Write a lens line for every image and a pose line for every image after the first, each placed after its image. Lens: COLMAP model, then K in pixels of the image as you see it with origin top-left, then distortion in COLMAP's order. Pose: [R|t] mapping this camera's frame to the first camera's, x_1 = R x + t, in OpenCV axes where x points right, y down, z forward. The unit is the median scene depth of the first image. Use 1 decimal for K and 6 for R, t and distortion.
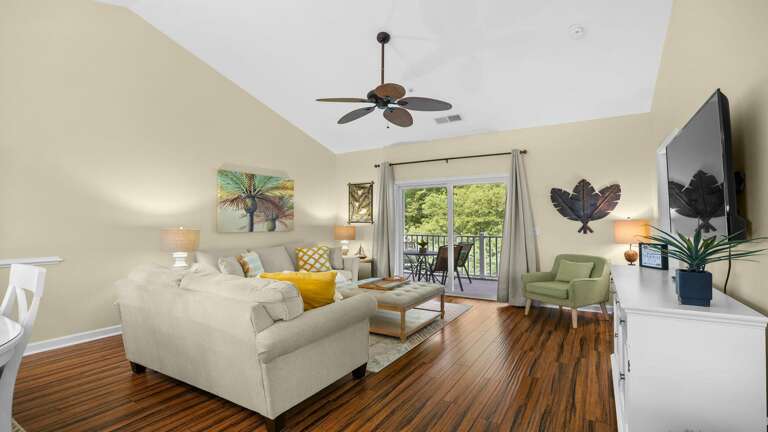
lens RADIAL K [[357.9, 0, 384.0], [0, 357.9, 216.0], [0, 0, 1]] dist [-0.005860, -0.000066]
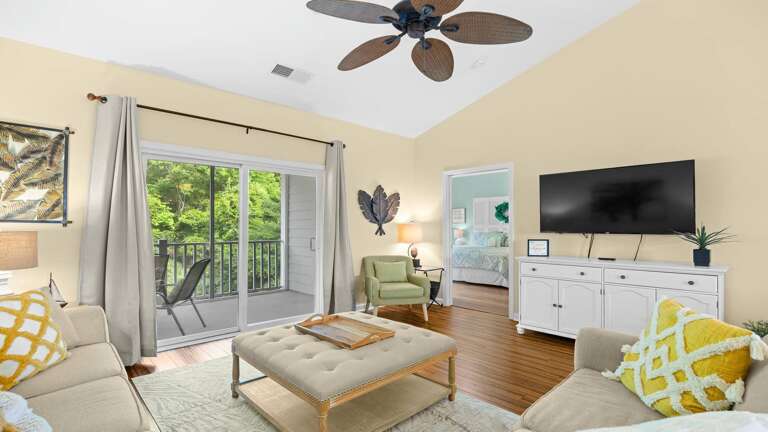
lens RADIAL K [[357.9, 0, 384.0], [0, 357.9, 216.0], [0, 0, 1]] dist [-0.005860, -0.000066]
pose [[0.259331, 0.030643, 0.965302, -0.448760], [-0.021369, 0.999434, -0.025986, 0.017429], [-0.965552, -0.013889, 0.259839, 0.667387]]
